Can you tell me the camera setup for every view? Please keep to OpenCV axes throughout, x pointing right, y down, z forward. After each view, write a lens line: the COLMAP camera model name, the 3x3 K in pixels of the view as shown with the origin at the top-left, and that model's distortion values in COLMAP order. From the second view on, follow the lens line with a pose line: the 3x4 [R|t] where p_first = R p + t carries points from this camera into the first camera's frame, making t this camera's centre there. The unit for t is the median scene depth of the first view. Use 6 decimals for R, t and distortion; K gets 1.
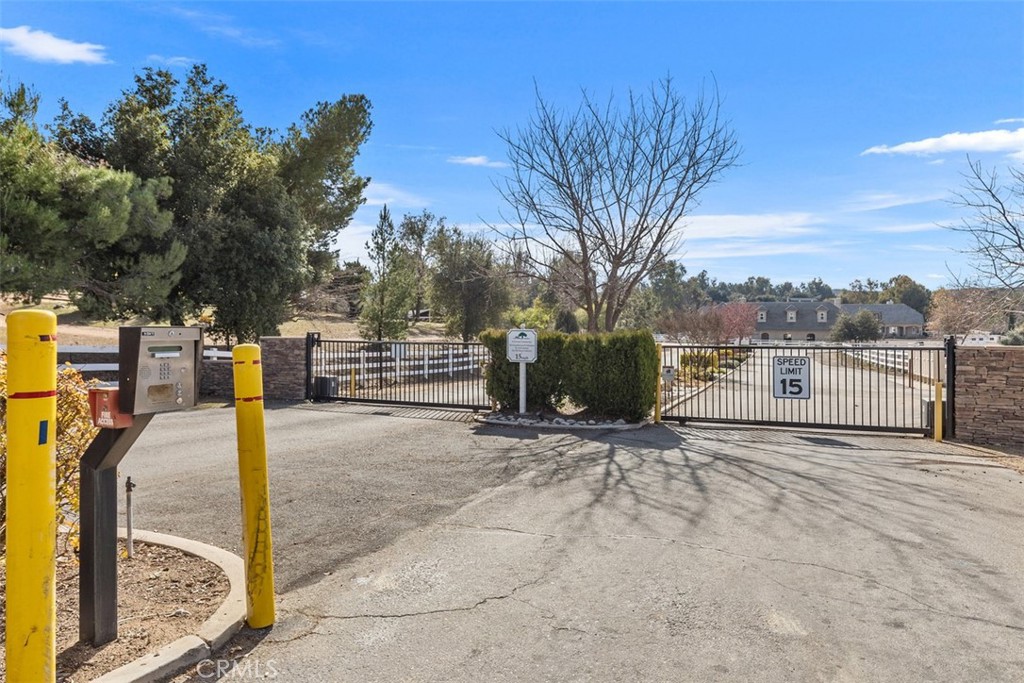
lens RADIAL K [[663.5, 0, 513.1], [0, 663.5, 318.3], [0, 0, 1]] dist [0.002138, 0.000849]
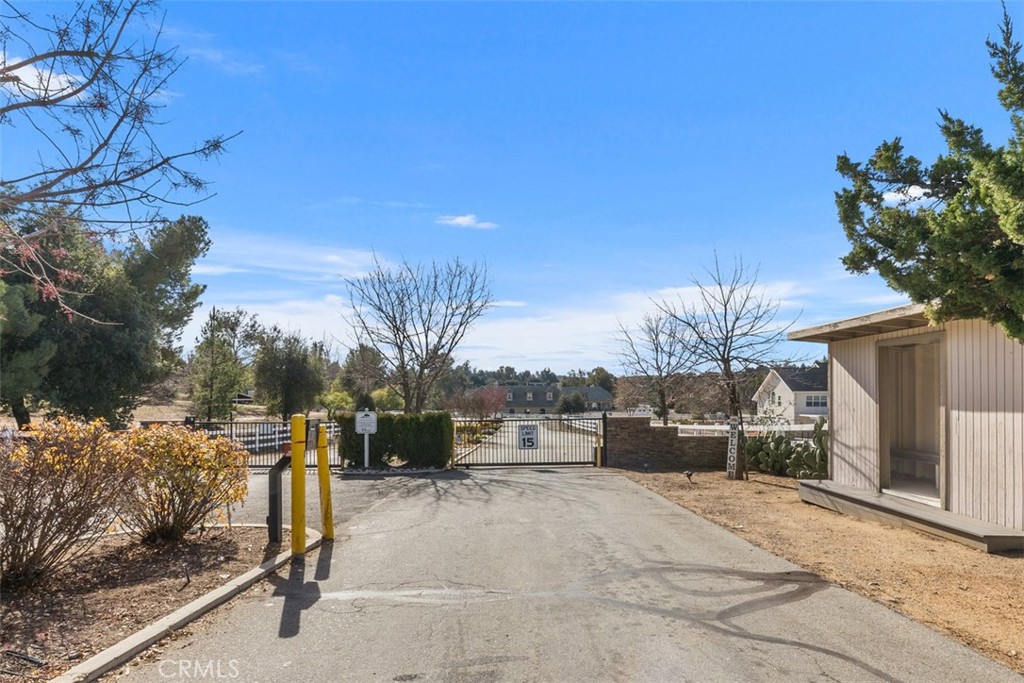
lens RADIAL K [[566.6, 0, 512.0], [0, 566.6, 341.5], [0, 0, 1]] dist [-0.002996, -0.001117]
pose [[0.934148, 0.025958, 0.355940, -0.080128], [0.008460, 0.995460, -0.094801, -0.010335], [-0.356785, 0.091569, 0.929688, -0.199672]]
